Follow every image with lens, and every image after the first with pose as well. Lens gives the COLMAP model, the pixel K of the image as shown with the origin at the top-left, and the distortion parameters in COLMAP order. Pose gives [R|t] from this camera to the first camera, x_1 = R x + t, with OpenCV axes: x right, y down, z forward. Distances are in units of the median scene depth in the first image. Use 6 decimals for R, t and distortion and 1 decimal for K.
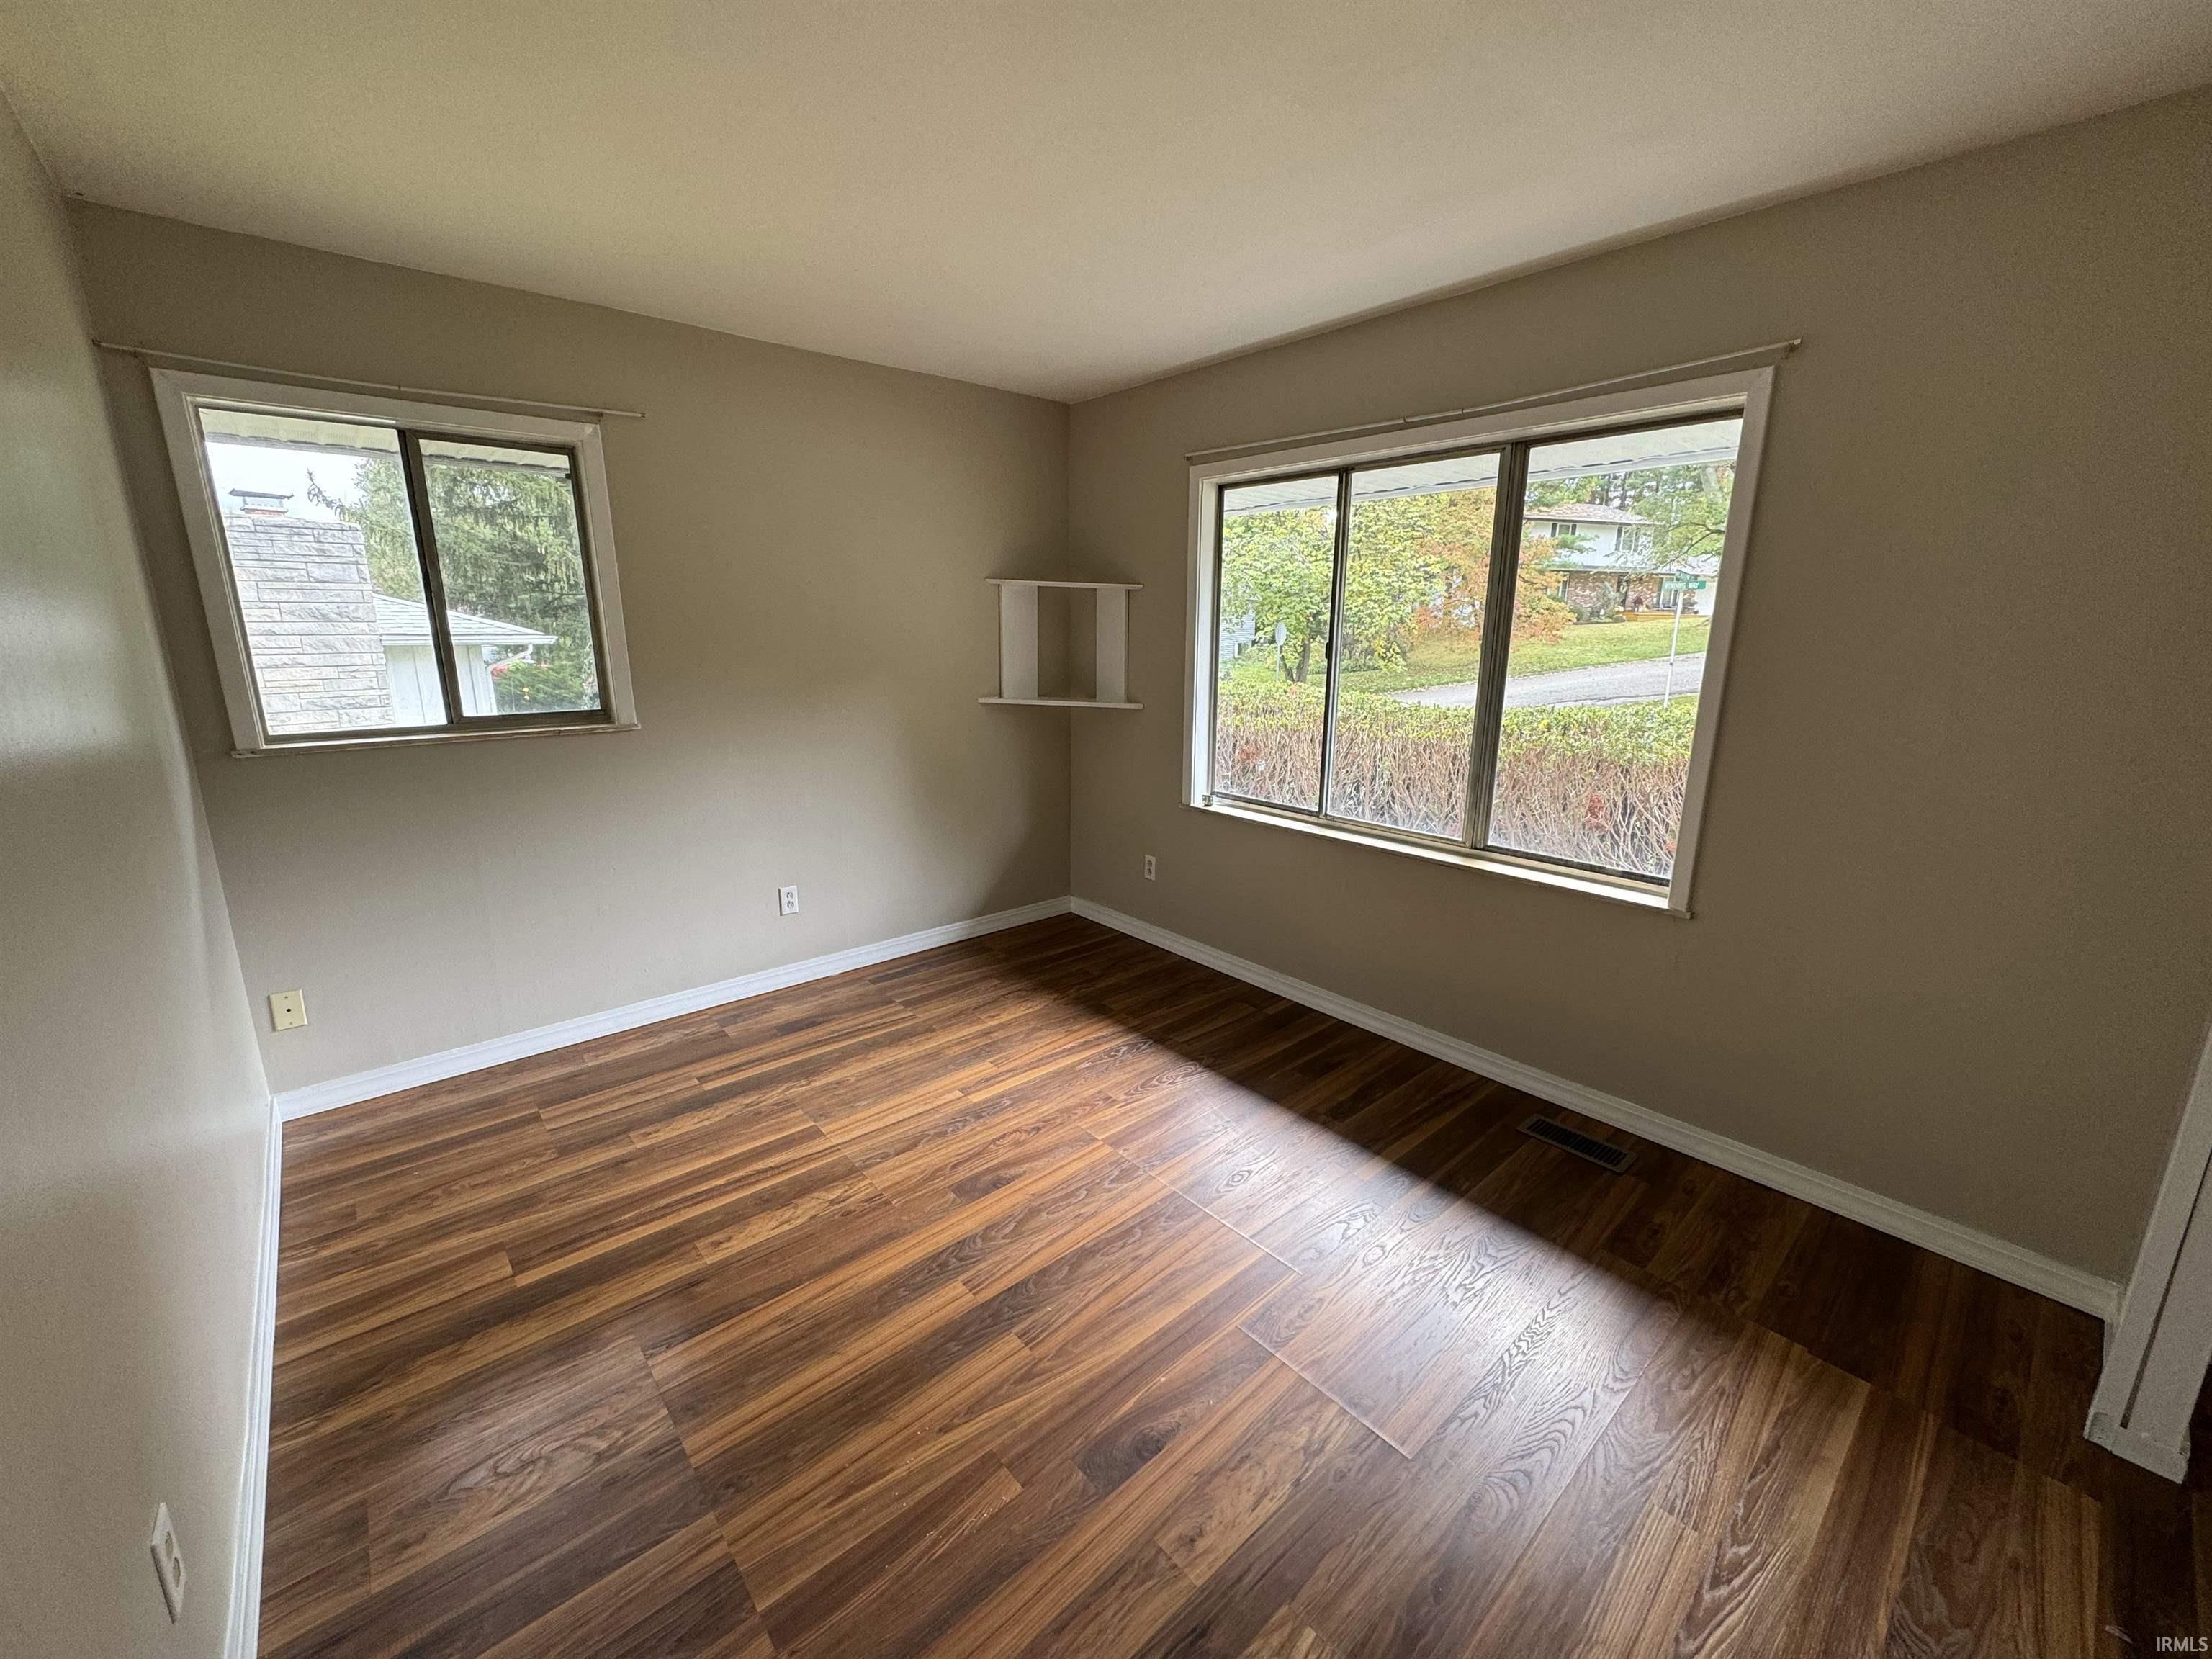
lens RADIAL K [[879.7, 0, 1109.1], [0, 879.7, 825.0], [0, 0, 1]] dist [-0.000863, 0.000012]
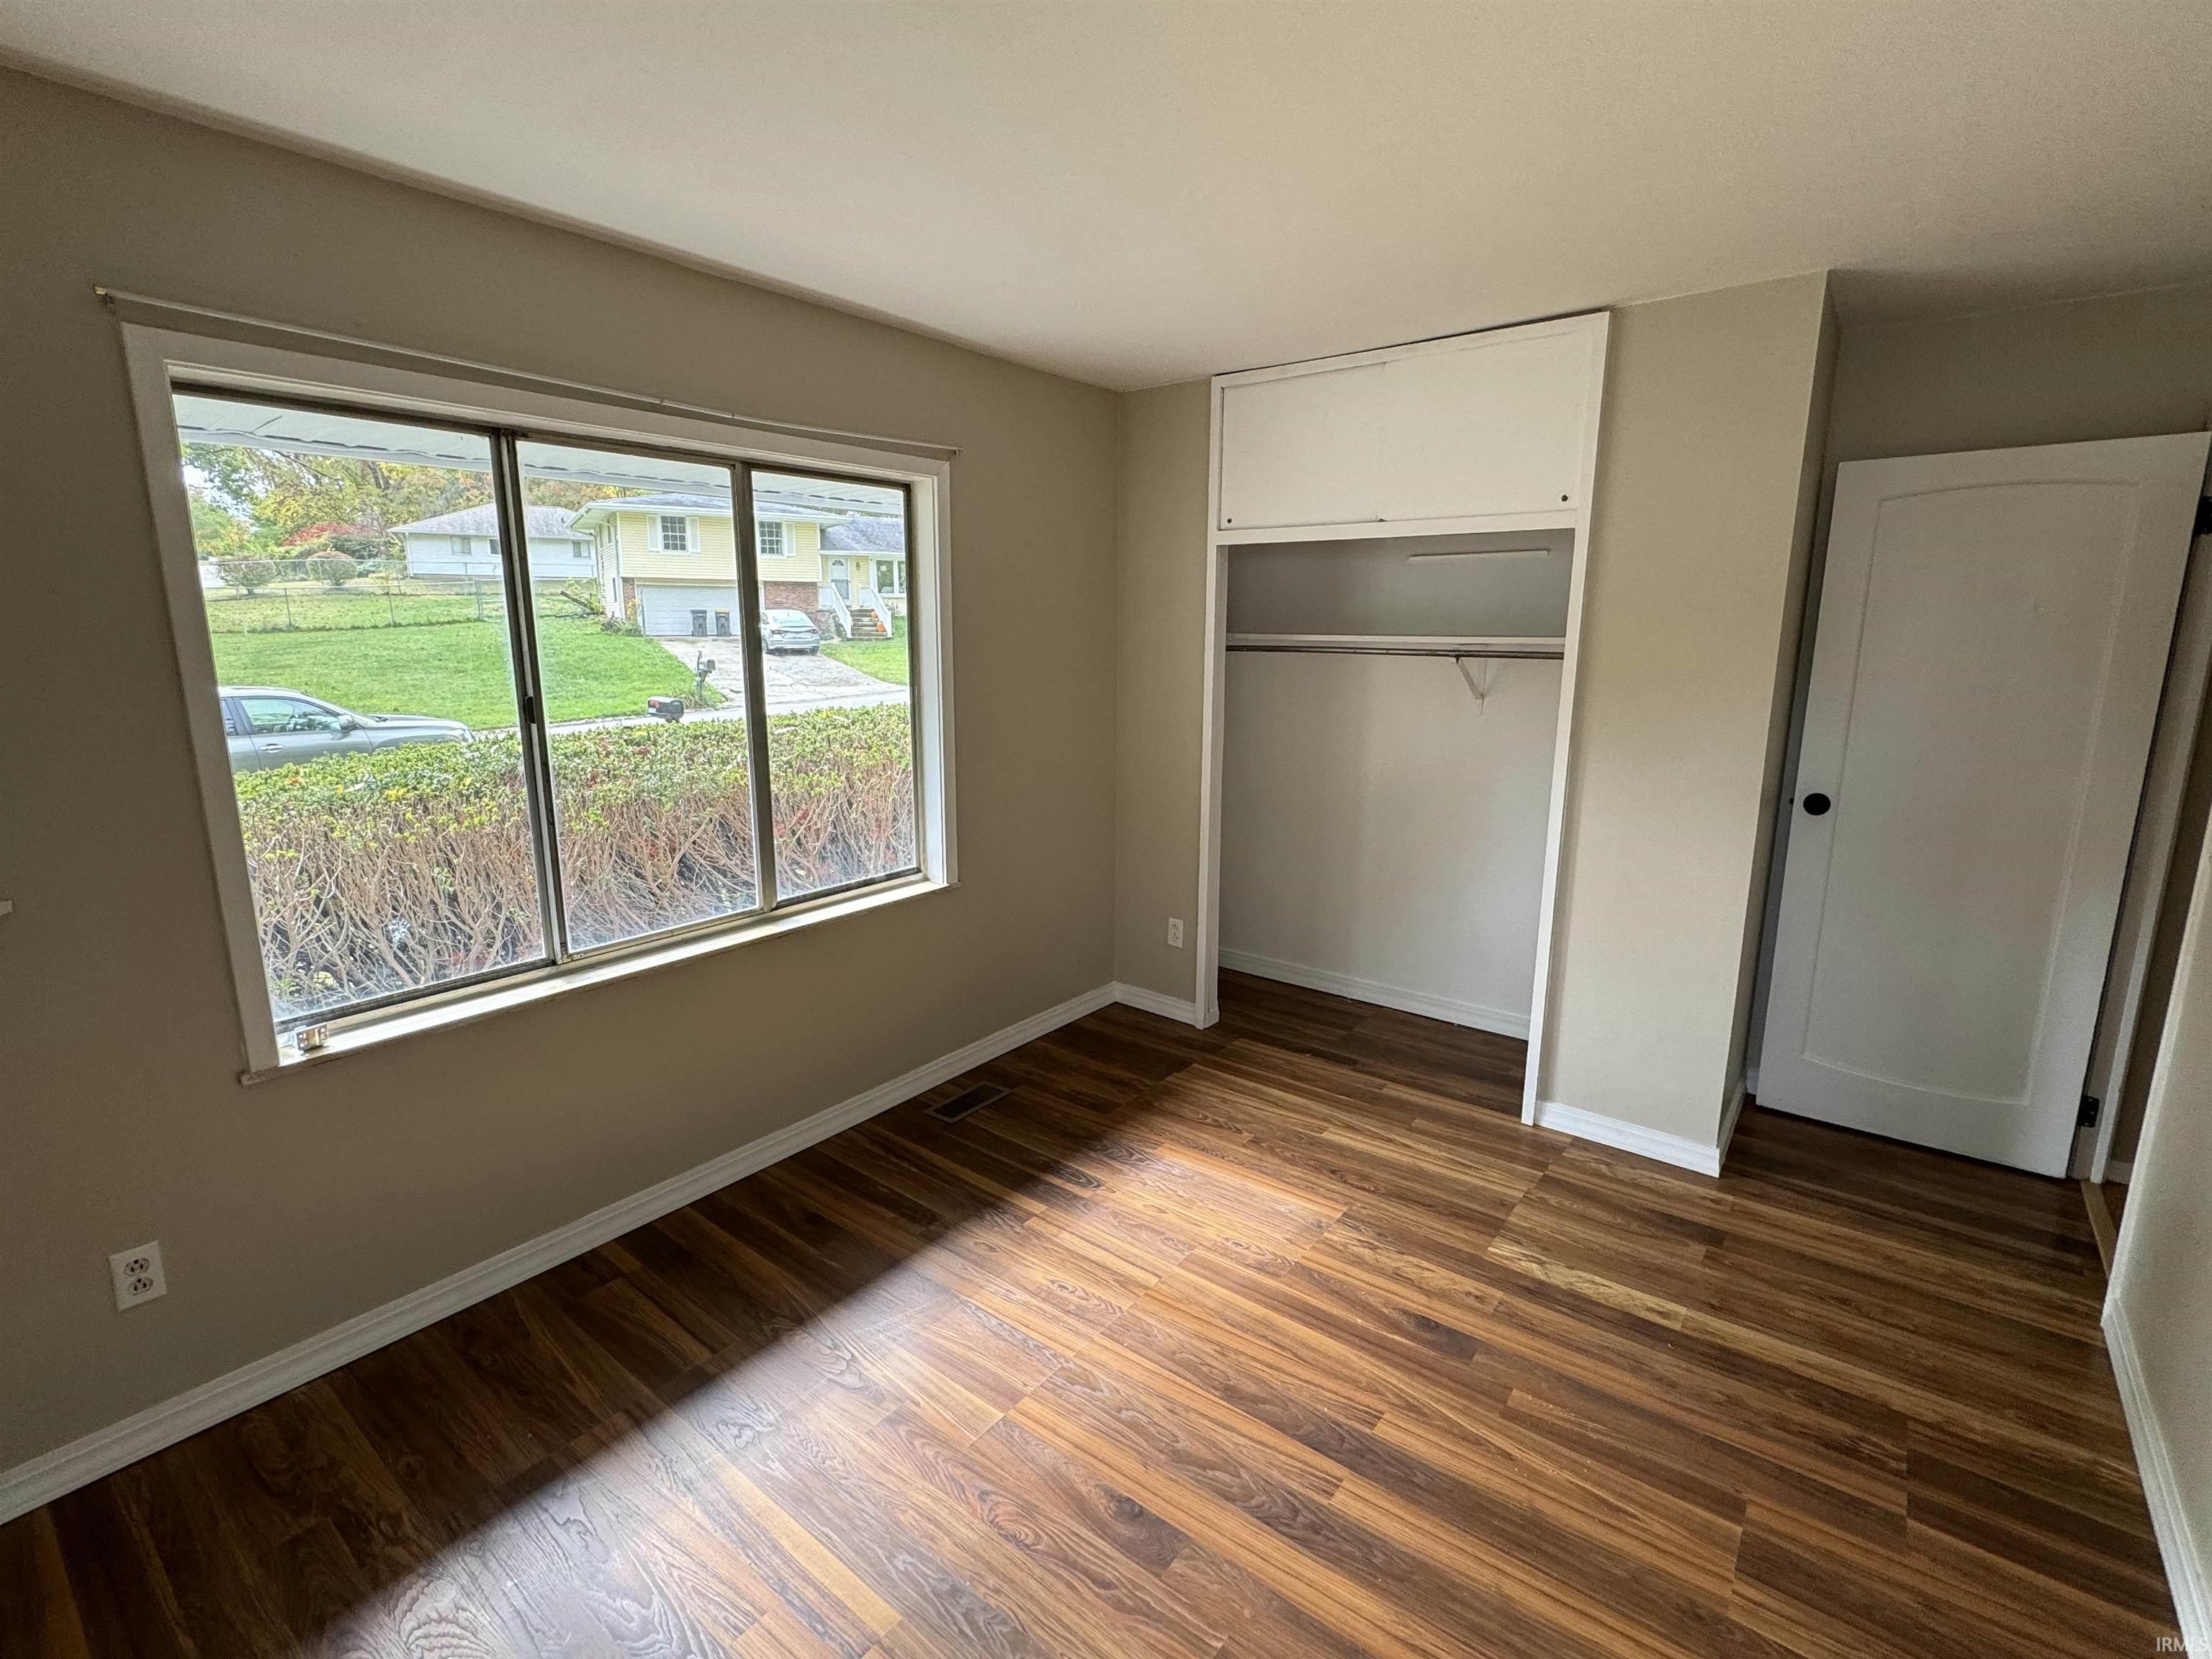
lens RADIAL K [[1014.4, 0, 1093.6], [0, 1014.4, 828.9], [0, 0, 1]] dist [0.000846, 0.000496]
pose [[-0.184088, -0.200733, 0.962194, -0.818234], [0.217122, 0.946437, 0.238986, -0.300809], [-0.958629, 0.252908, -0.130644, 1.068225]]
